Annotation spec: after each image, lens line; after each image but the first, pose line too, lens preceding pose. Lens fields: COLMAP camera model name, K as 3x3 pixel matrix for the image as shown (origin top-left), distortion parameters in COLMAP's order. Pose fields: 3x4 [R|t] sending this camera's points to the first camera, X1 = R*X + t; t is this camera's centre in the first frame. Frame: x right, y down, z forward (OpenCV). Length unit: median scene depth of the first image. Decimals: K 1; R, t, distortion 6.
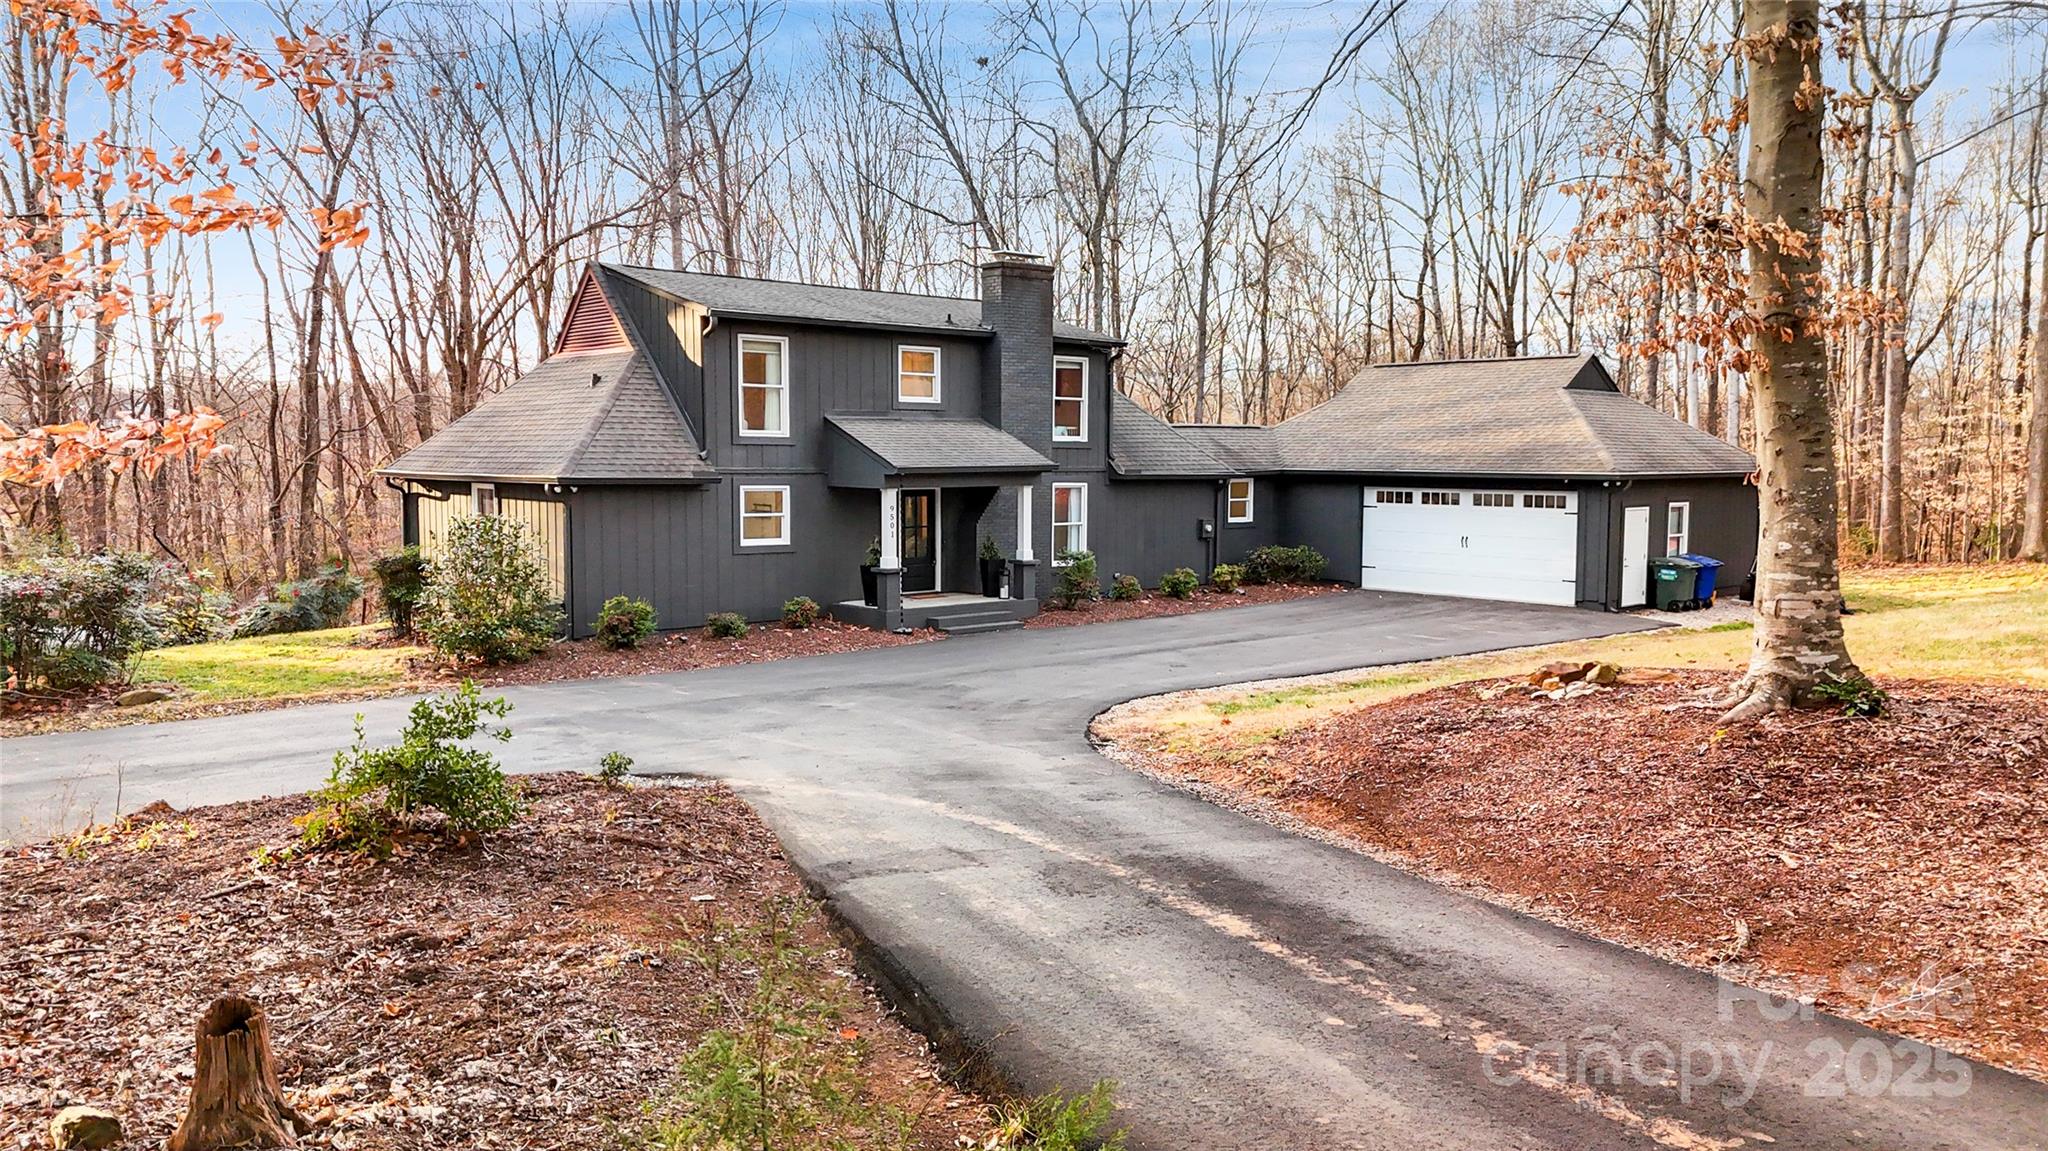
lens RADIAL K [[1528.0, 0, 1022.6], [0, 1528.0, 582.6], [0, 0, 1]] dist [0.066566, -0.056073]
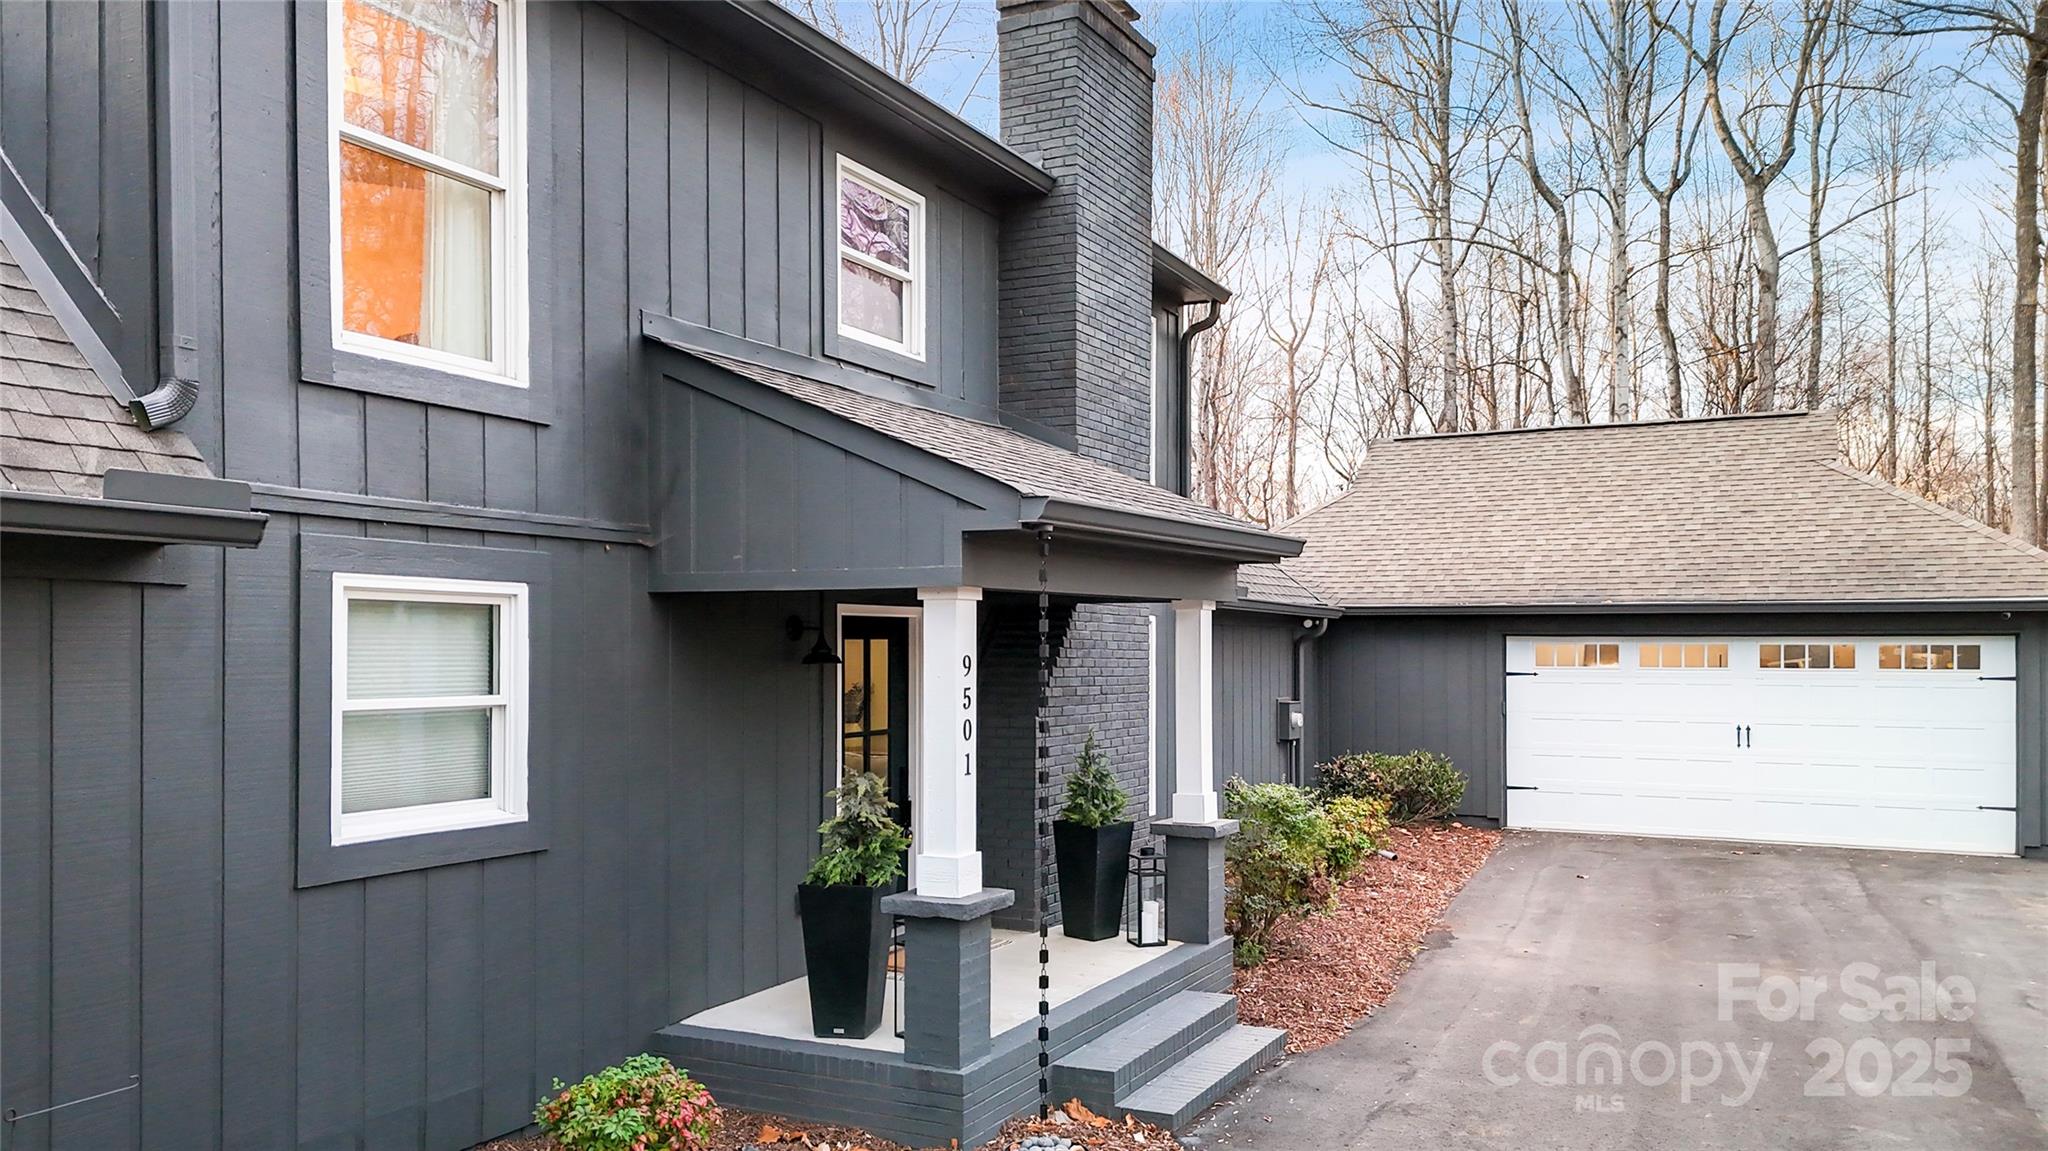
lens RADIAL K [[1528.0, 0, 1038.5], [0, 1528.0, 649.6], [0, 0, 1]] dist [0.066566, -0.056073]
pose [[0.927778, -0.004832, 0.373101, -0.144857], [0.035761, 0.996465, -0.076021, -0.026263], [-0.371414, 0.083873, 0.924671, 0.634486]]
